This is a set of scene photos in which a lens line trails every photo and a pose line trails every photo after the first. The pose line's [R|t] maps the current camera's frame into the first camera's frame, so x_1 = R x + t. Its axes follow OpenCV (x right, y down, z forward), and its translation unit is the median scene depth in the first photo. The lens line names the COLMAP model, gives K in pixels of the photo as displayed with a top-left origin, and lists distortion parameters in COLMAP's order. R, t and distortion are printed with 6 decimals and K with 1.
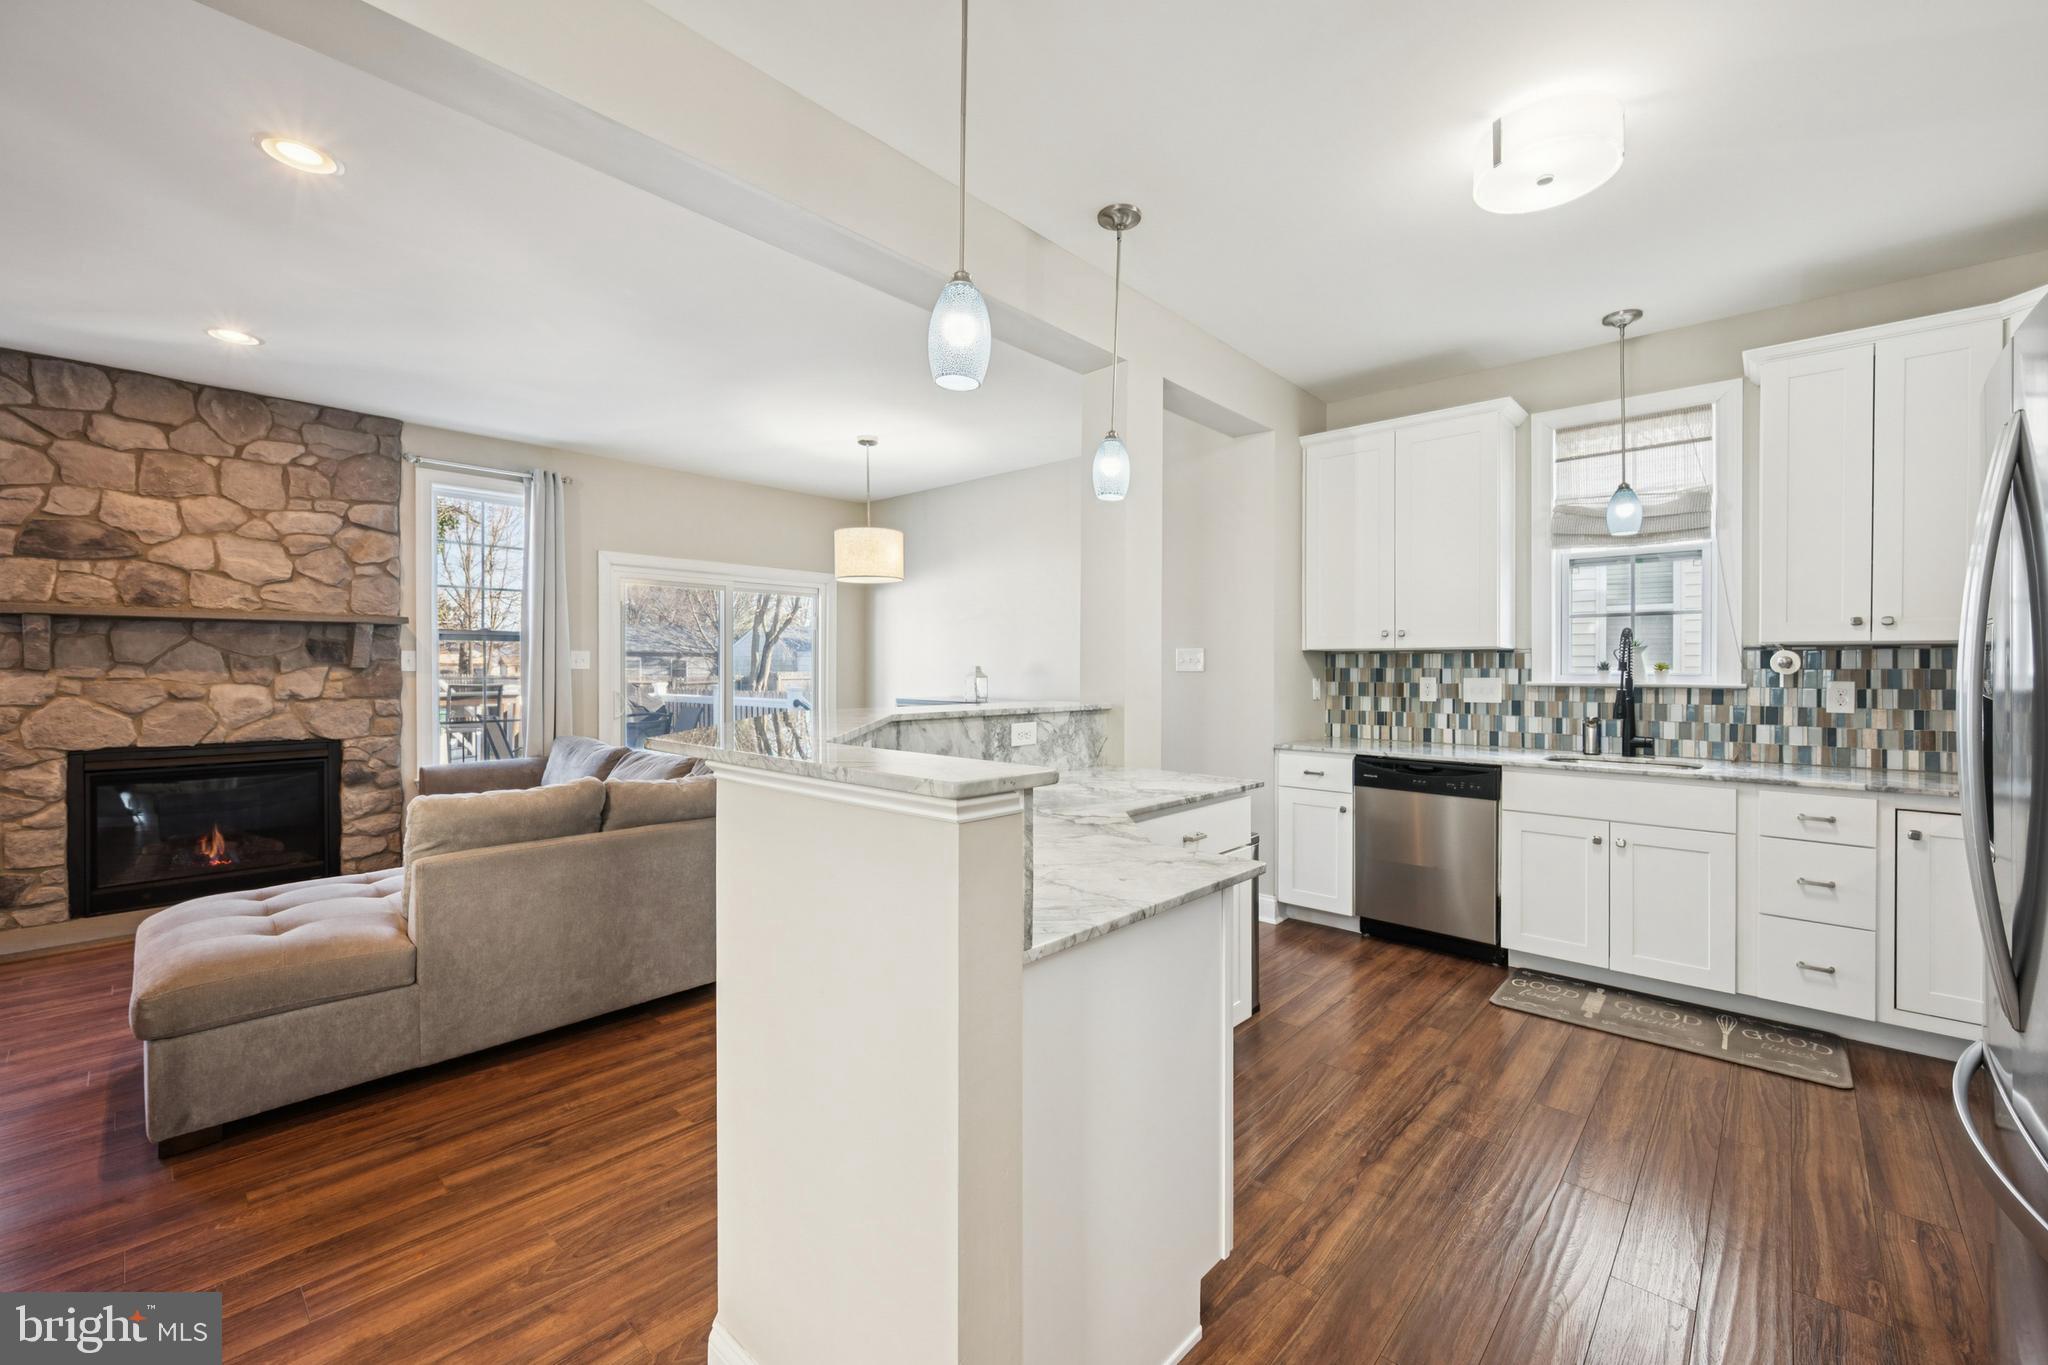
lens RADIAL K [[834.9, 0, 1038.8], [0, 834.9, 670.4], [0, 0, 1]] dist [-0.000345, 0.000452]
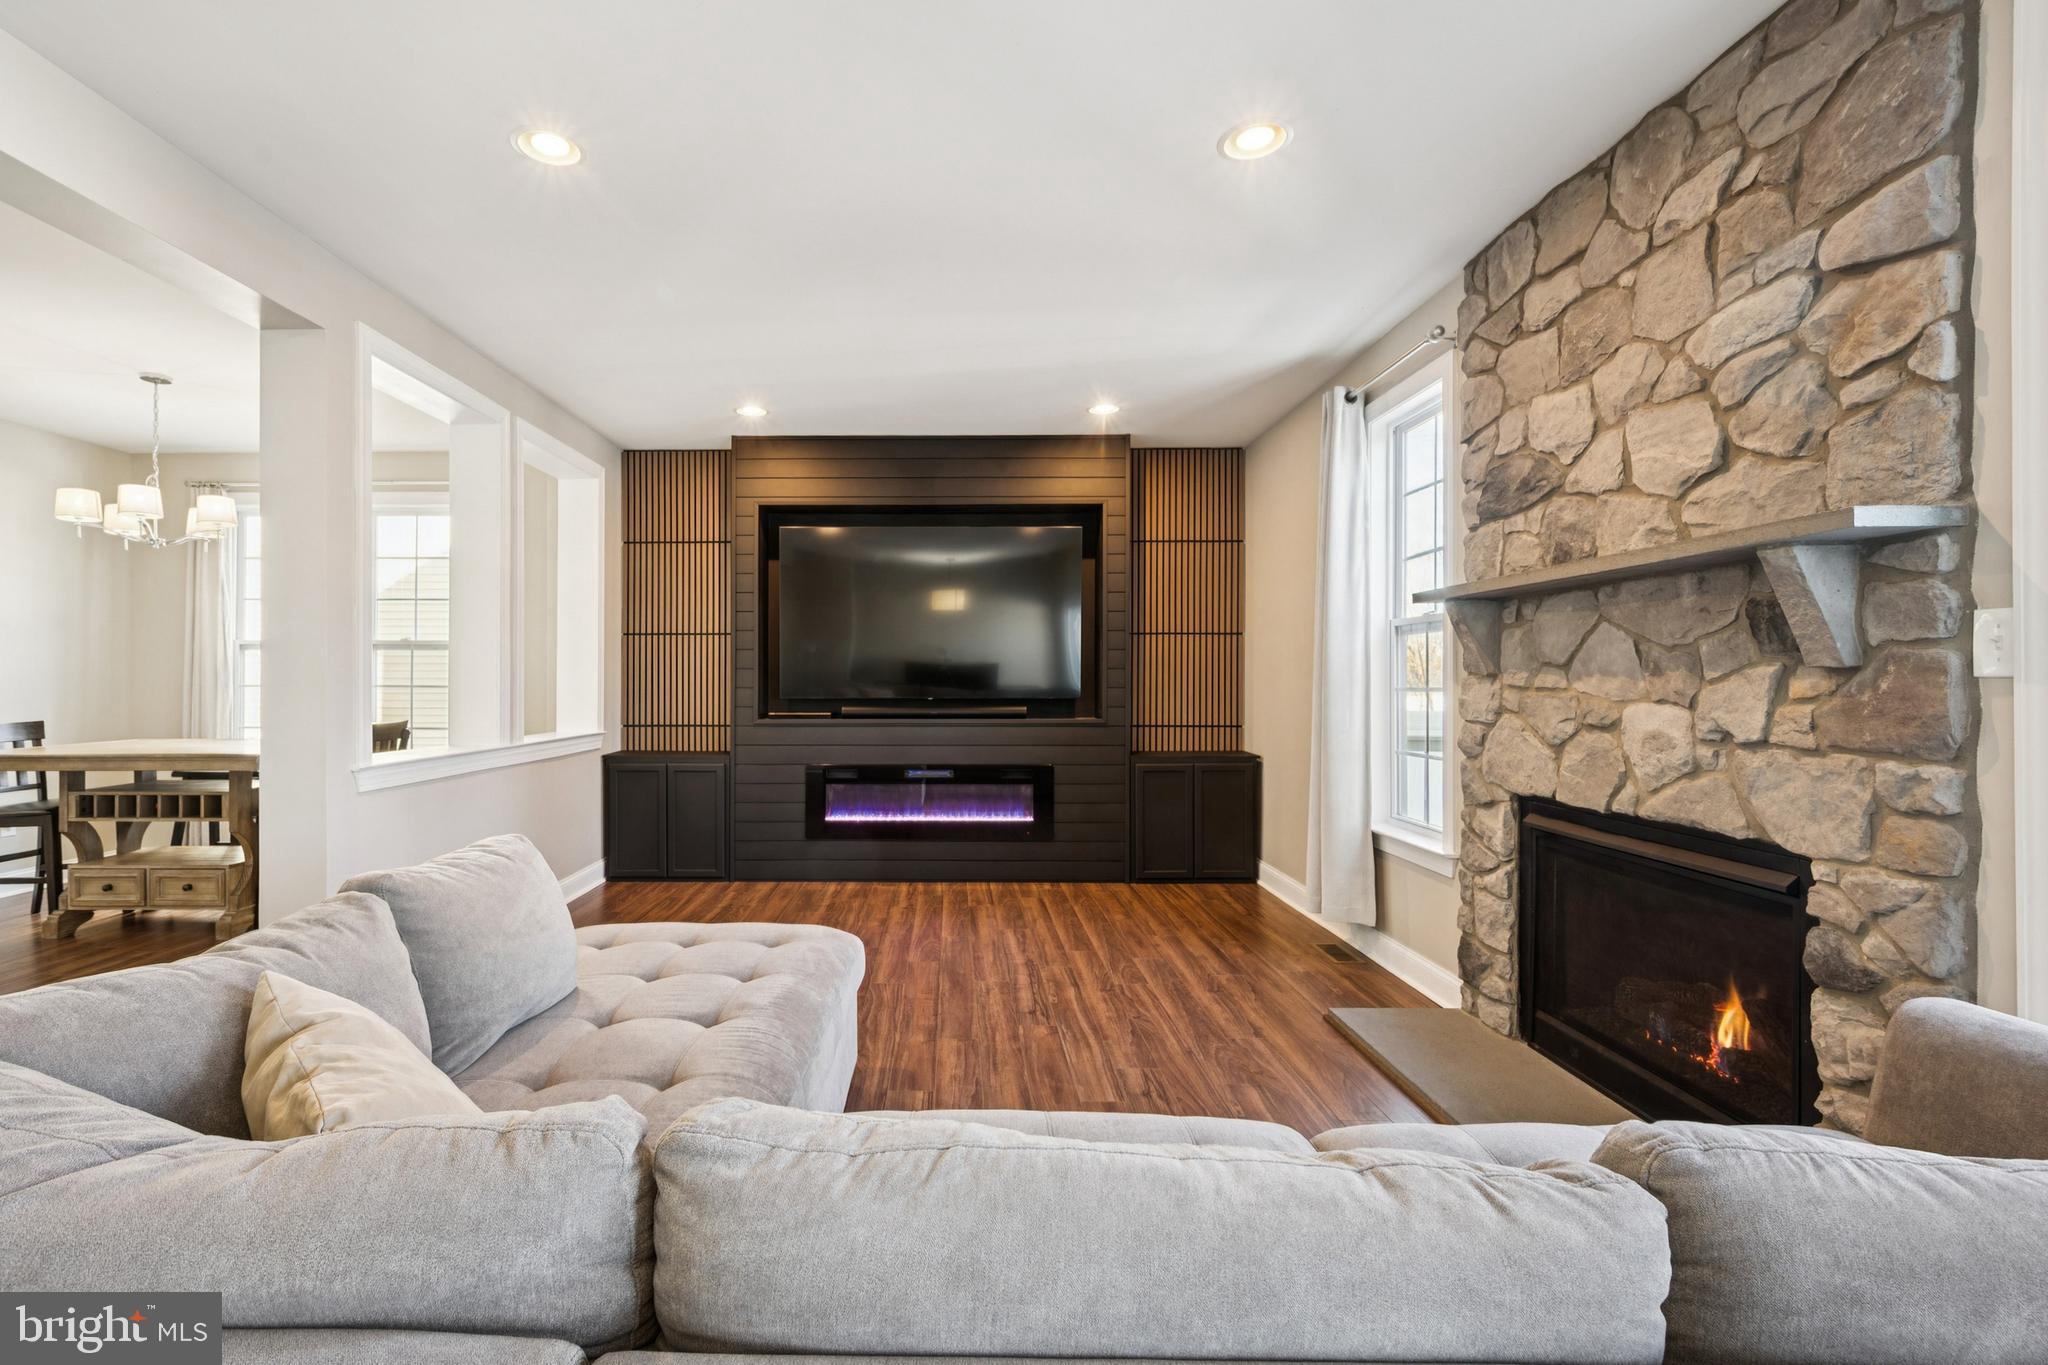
lens RADIAL K [[867.7, 0, 942.0], [0, 867.7, 678.0], [0, 0, 1]] dist [0.000984, -0.000030]
pose [[-0.749575, -0.001918, -0.661917, -0.325732], [-0.002408, 0.999997, -0.000171, 0.002788], [0.661915, 0.001465, -0.749577, 1.208560]]
